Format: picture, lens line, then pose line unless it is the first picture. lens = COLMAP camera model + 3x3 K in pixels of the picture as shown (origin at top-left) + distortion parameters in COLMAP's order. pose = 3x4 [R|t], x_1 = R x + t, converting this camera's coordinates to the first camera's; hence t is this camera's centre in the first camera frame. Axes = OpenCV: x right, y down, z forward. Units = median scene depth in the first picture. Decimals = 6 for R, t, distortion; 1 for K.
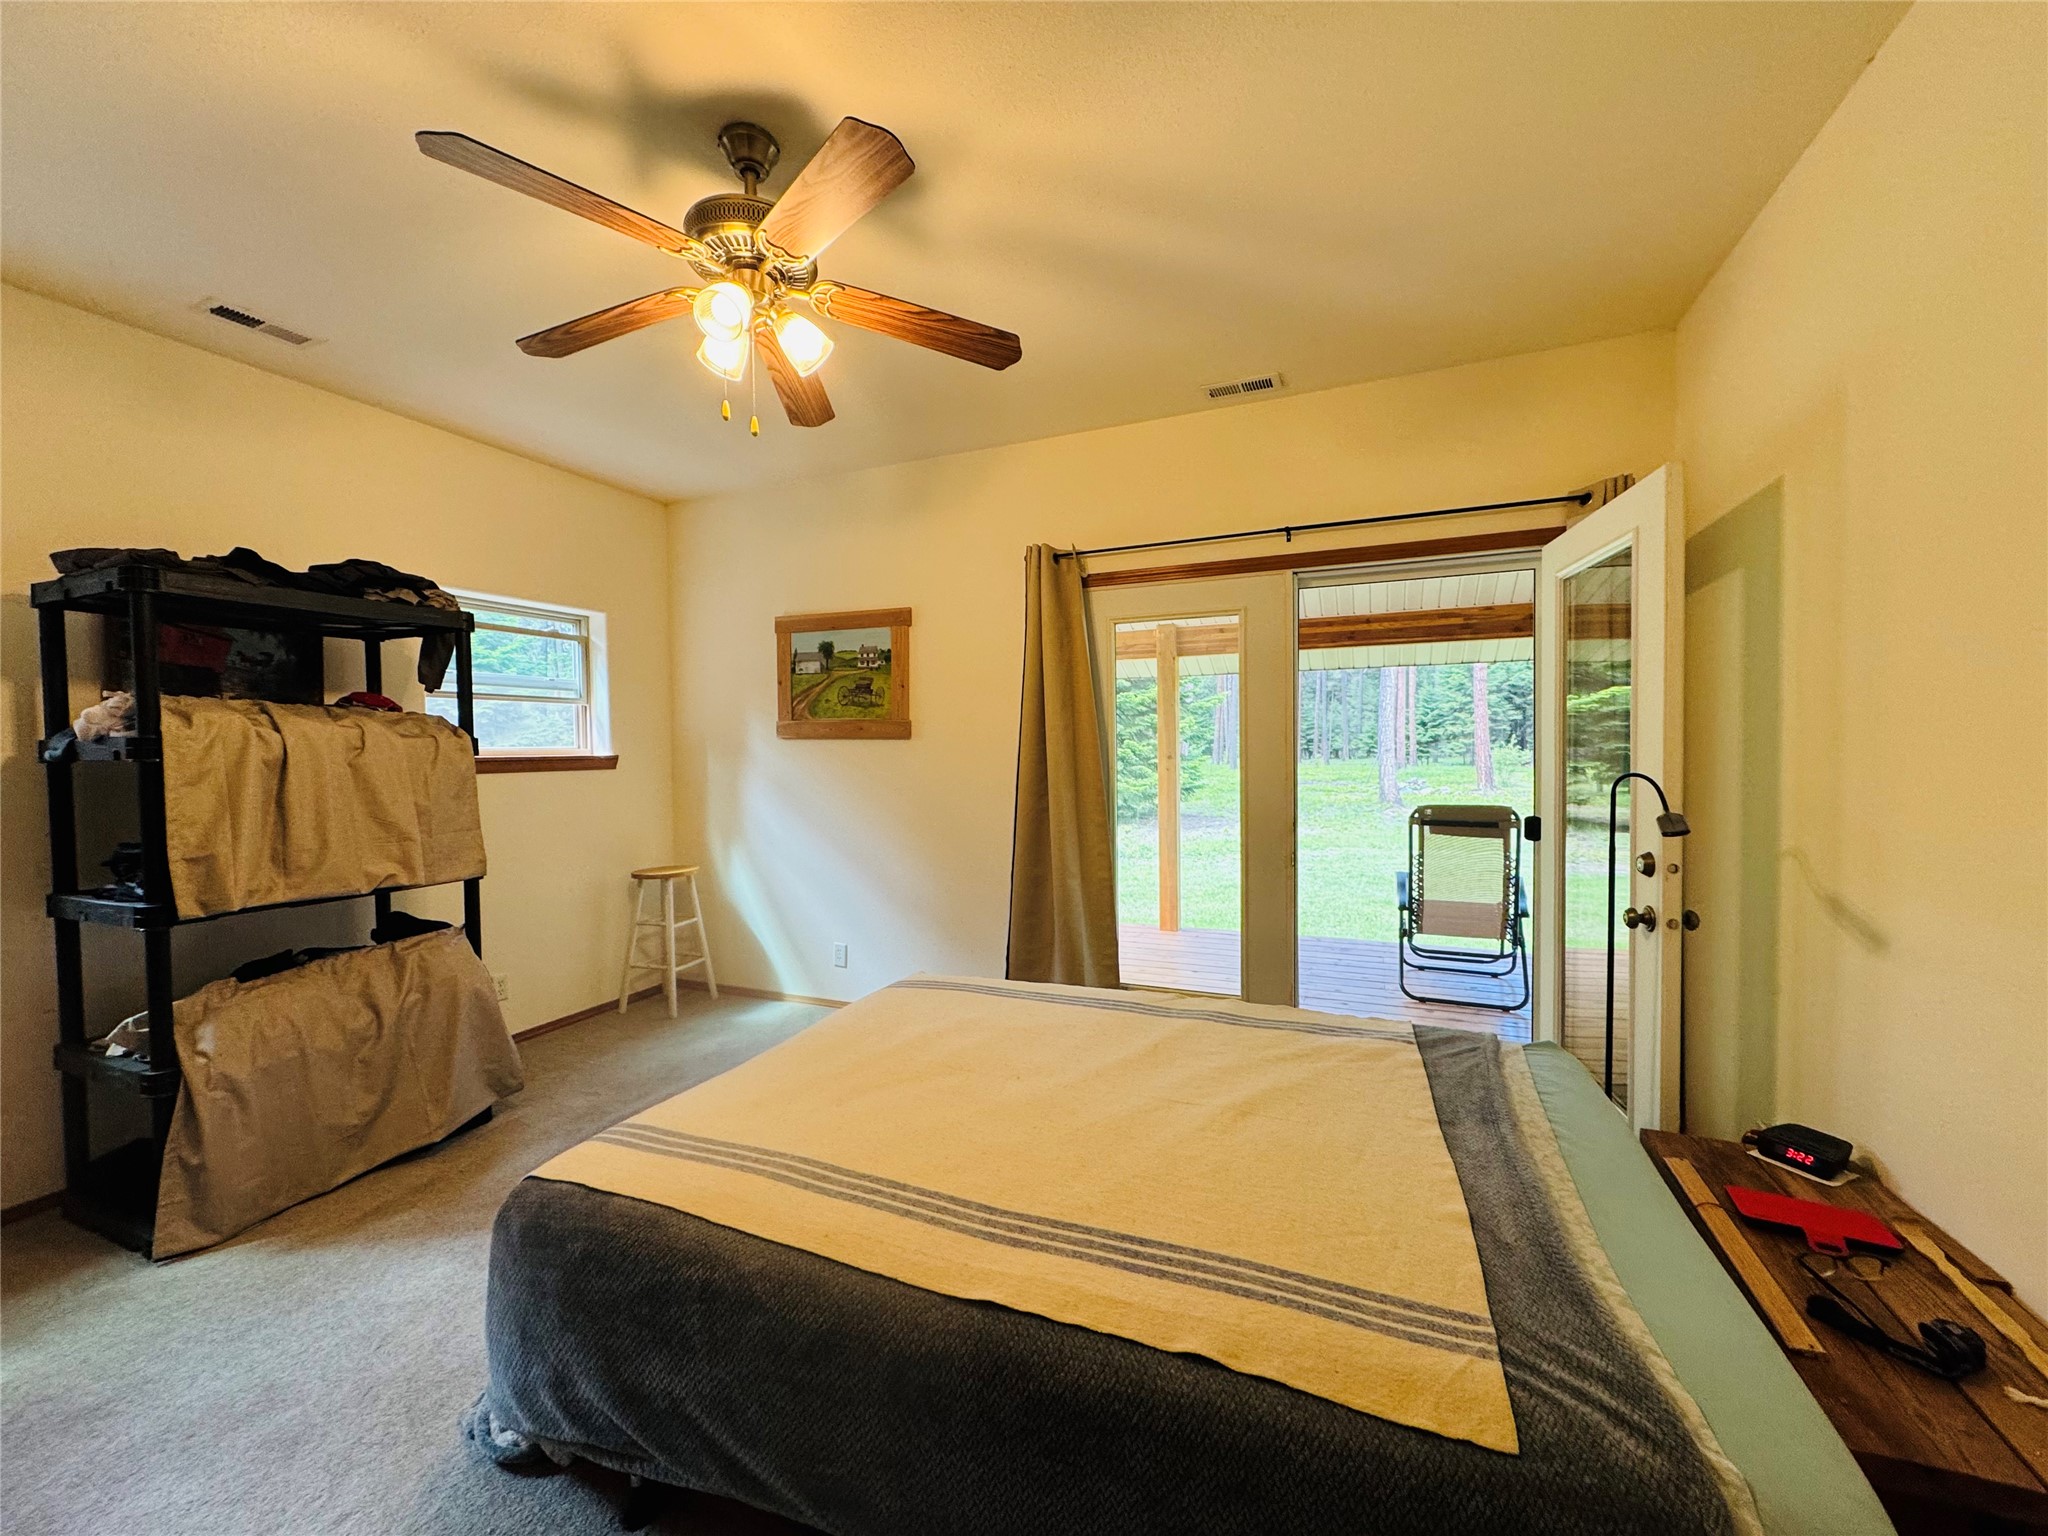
lens RADIAL K [[815.2, 0, 1025.0], [0, 815.2, 769.3], [0, 0, 1]] dist [-0.004236, -0.000191]
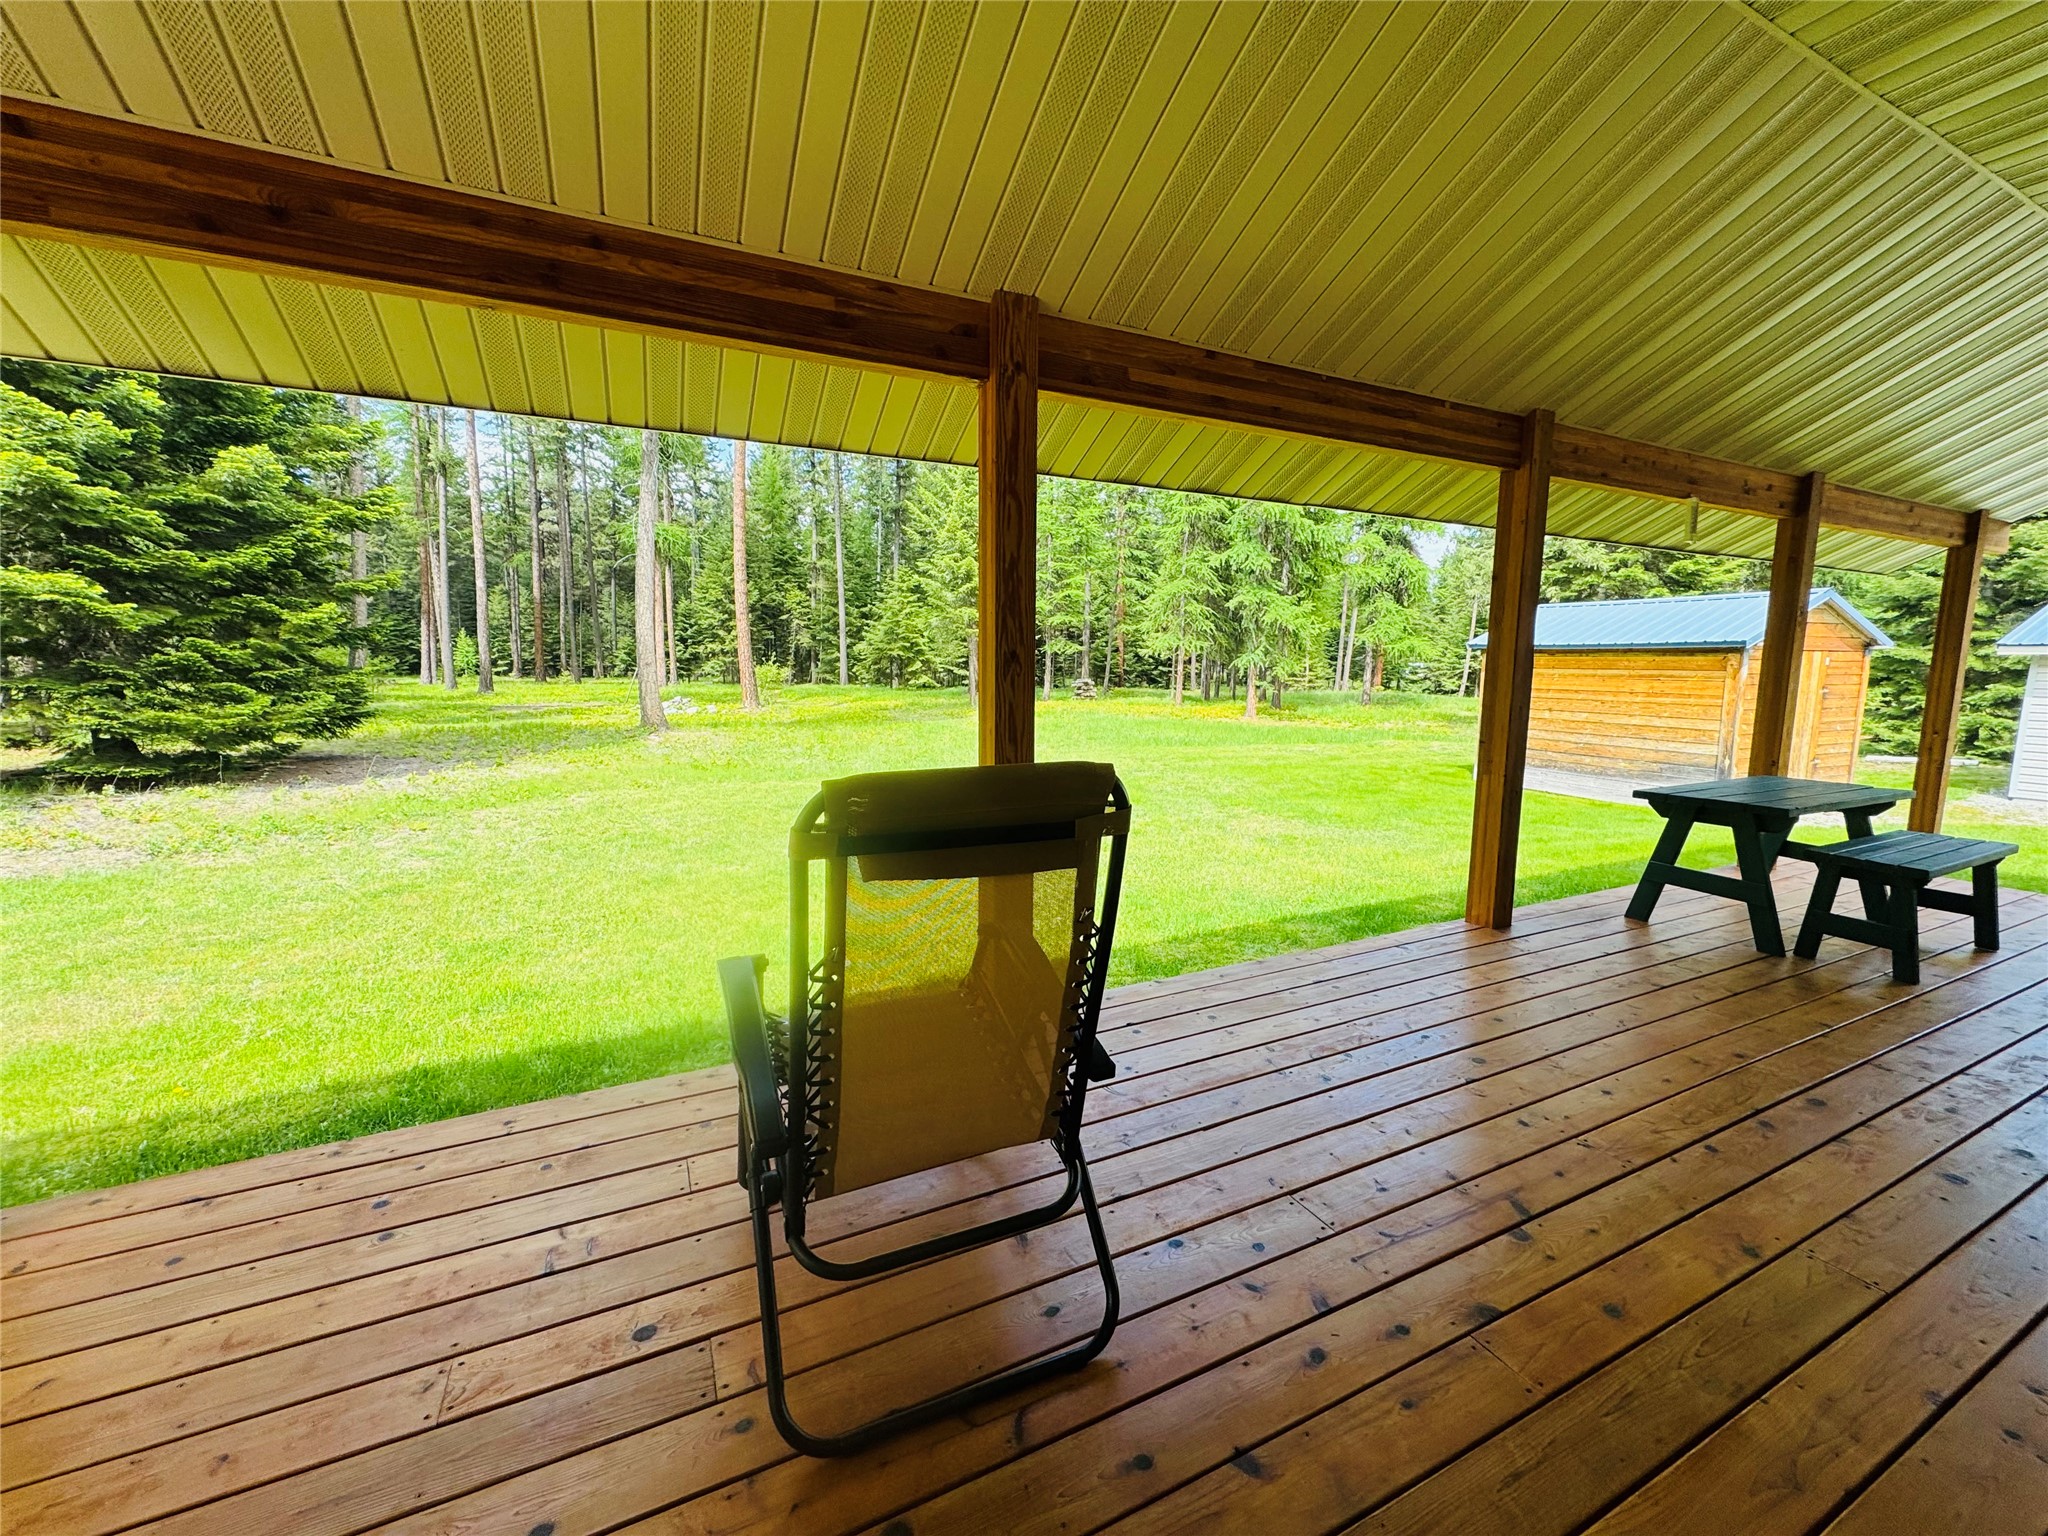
lens RADIAL K [[815.2, 0, 1017.0], [0, 815.2, 765.4], [0, 0, 1]] dist [-0.004236, -0.000191]
pose [[0.664509, -0.076830, 0.743320, 0.079856], [0.007902, 0.995368, 0.095817, 0.003805], [-0.747239, -0.057798, 0.662038, 0.187658]]
